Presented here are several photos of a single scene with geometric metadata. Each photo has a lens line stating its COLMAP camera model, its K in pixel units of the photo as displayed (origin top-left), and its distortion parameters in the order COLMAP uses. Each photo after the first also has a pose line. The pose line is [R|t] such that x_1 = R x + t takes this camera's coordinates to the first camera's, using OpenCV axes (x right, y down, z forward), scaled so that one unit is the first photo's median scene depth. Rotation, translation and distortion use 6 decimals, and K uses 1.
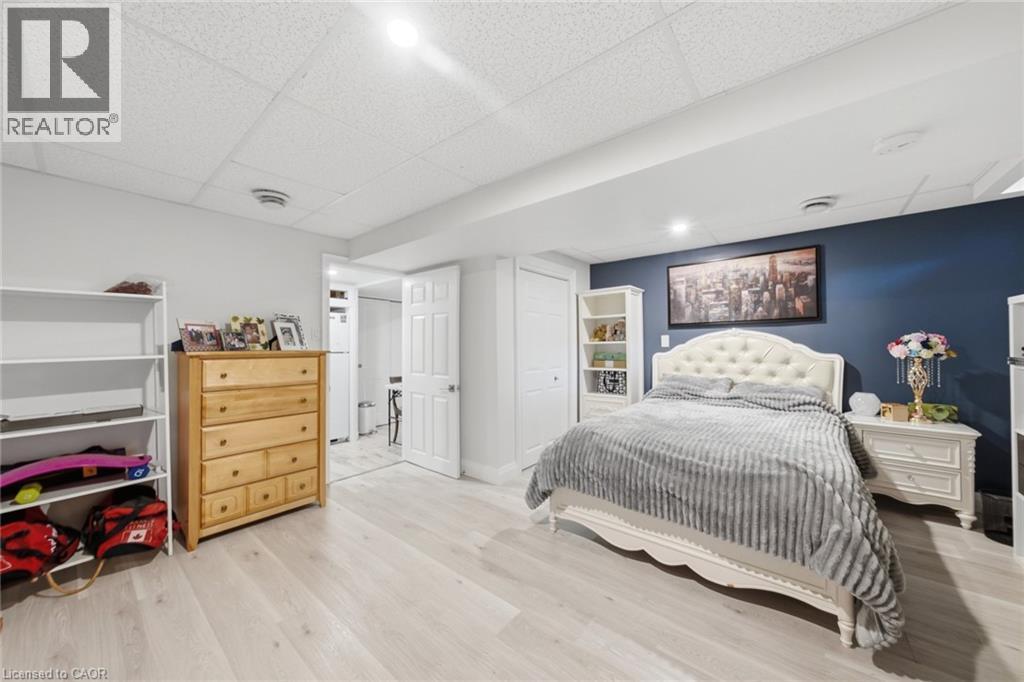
lens RADIAL K [[350.3, 0, 517.6], [0, 350.3, 346.4], [0, 0, 1]] dist [-0.000170, 0.000091]
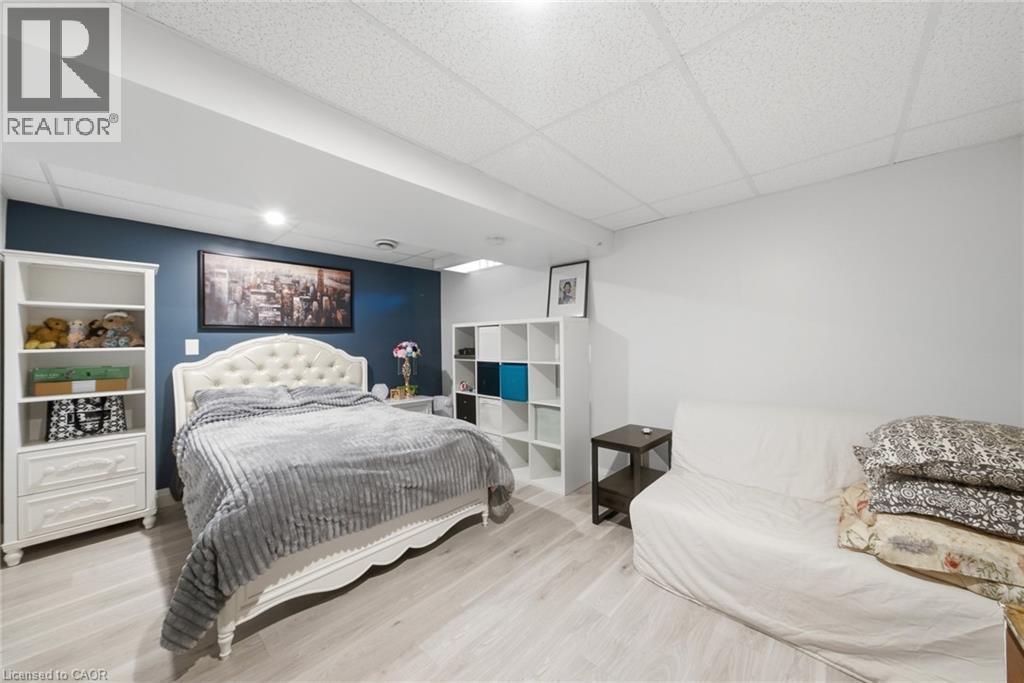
lens RADIAL K [[350.3, 0, 516.6], [0, 350.3, 342.8], [0, 0, 1]] dist [-0.000170, 0.000091]
pose [[0.095510, 0.011331, 0.995364, -0.307975], [0.018274, 0.999747, -0.013135, -0.002404], [-0.995261, 0.019443, 0.095279, 0.279331]]
